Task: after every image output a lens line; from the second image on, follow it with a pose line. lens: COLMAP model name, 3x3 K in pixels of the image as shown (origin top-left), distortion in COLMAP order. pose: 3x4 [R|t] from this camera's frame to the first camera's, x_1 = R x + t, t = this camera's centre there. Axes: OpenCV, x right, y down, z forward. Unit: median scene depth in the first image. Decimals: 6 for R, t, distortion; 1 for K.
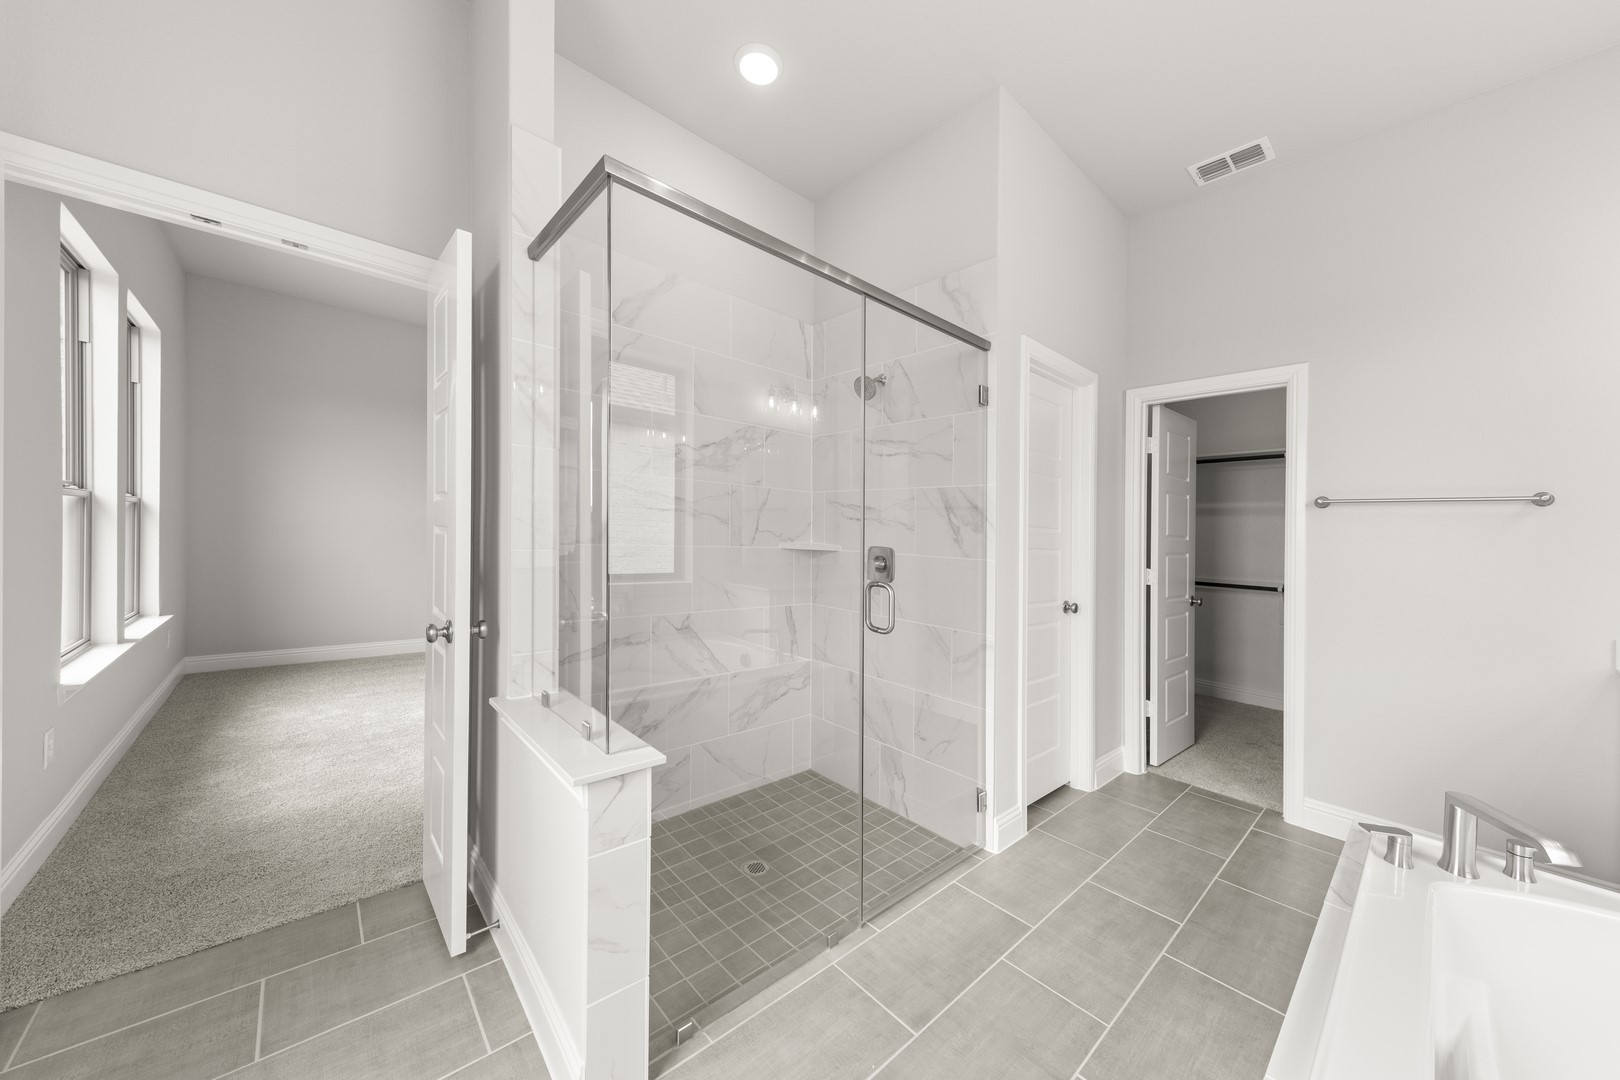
lens RADIAL K [[566.0, 0, 830.3], [0, 566.0, 539.3], [0, 0, 1]] dist [-0.000060, -0.000022]
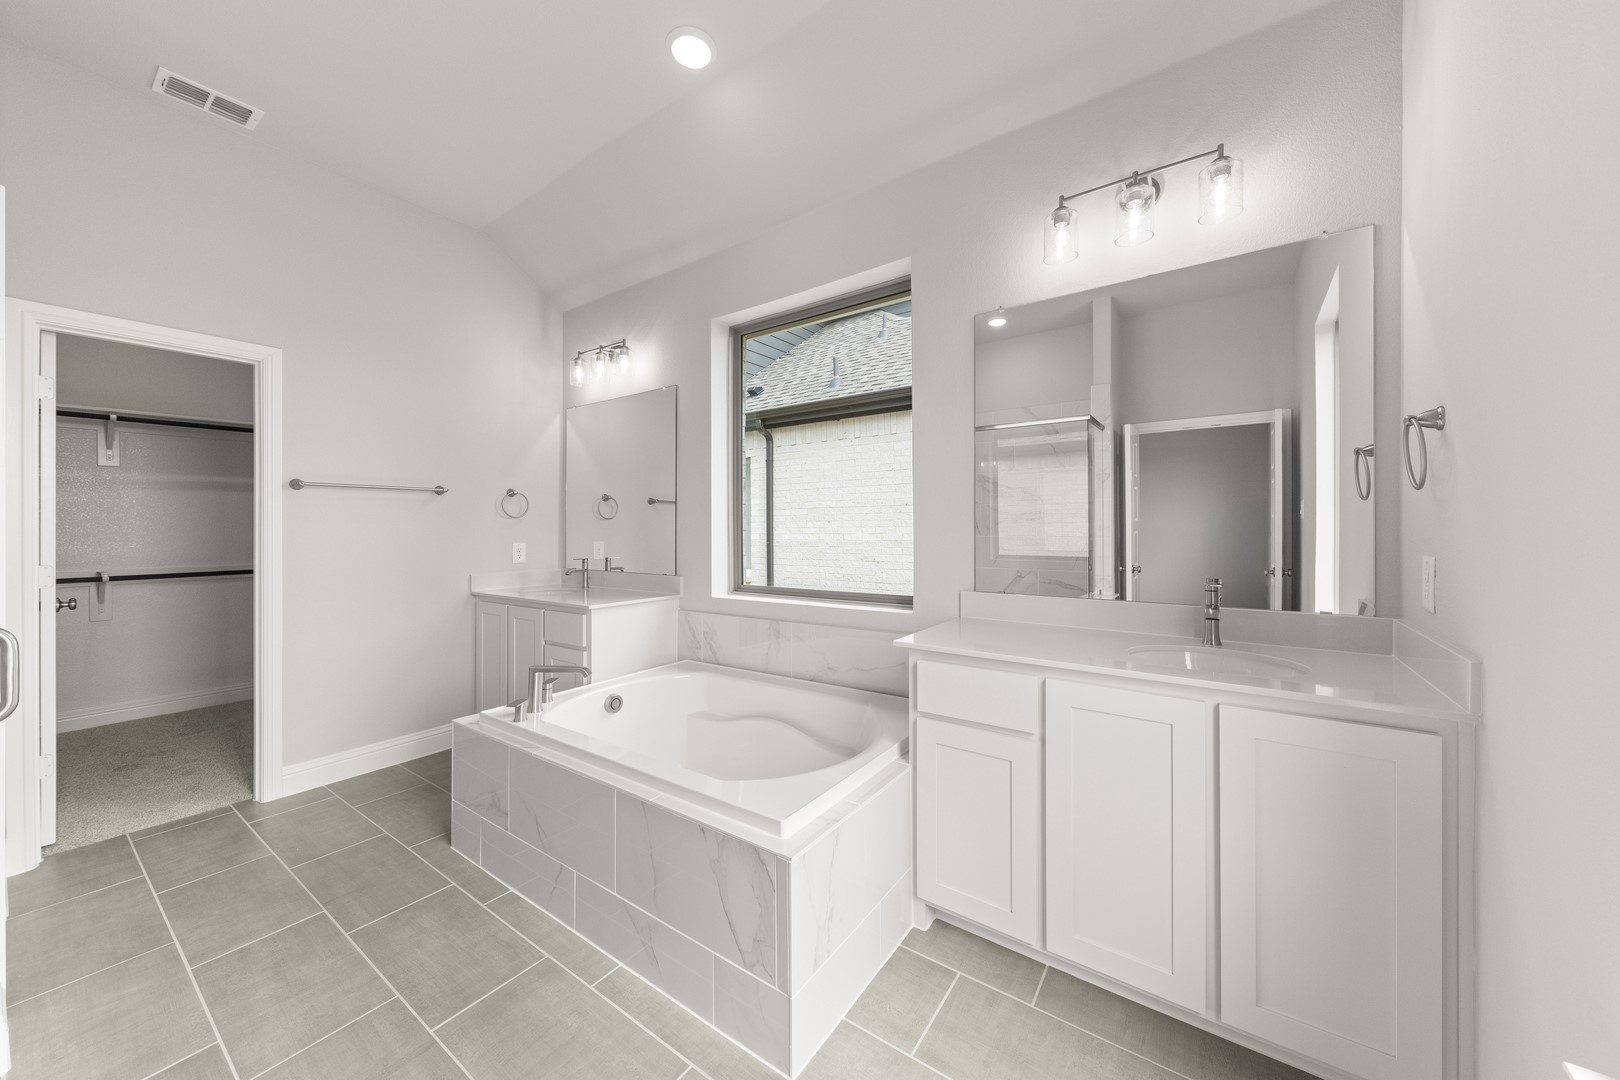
lens RADIAL K [[575.8, 0, 811.0], [0, 575.8, 507.2], [0, 0, 1]] dist [0.000473, 0.000059]
pose [[-0.207657, -0.000395, 0.978202, -0.439343], [0.007627, 0.999969, 0.002022, -0.018019], [-0.978172, 0.007881, -0.207648, 0.299276]]
